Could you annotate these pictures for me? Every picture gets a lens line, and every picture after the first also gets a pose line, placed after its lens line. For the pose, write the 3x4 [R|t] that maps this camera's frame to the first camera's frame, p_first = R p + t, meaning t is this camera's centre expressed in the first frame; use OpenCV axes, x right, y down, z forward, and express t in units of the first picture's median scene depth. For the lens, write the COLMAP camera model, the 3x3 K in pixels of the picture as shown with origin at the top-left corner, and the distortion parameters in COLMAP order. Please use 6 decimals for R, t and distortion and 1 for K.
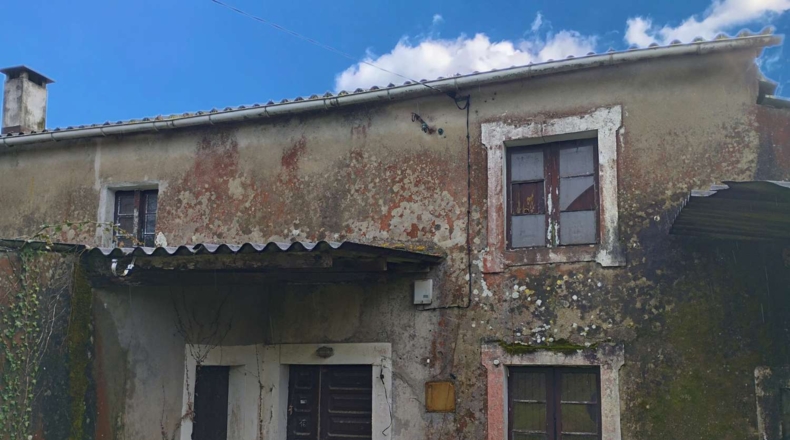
lens RADIAL K [[646.2, 0, 395.5], [0, 646.2, 298.8], [0, 0, 1]] dist [0.066918, -0.077283]
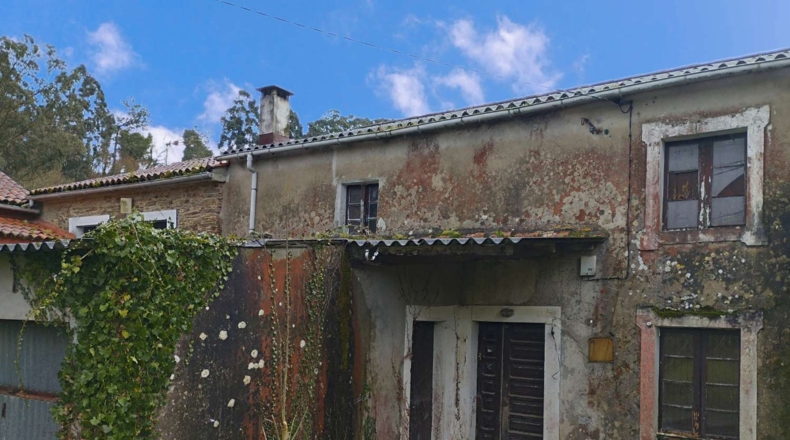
lens RADIAL K [[646.2, 0, 395.5], [0, 646.2, 298.8], [0, 0, 1]] dist [0.066918, -0.077283]
pose [[0.961497, 0.014232, -0.274448, 0.030954], [0.004643, 0.997675, 0.067999, -0.034312], [0.274778, -0.066655, 0.959195, -0.299140]]
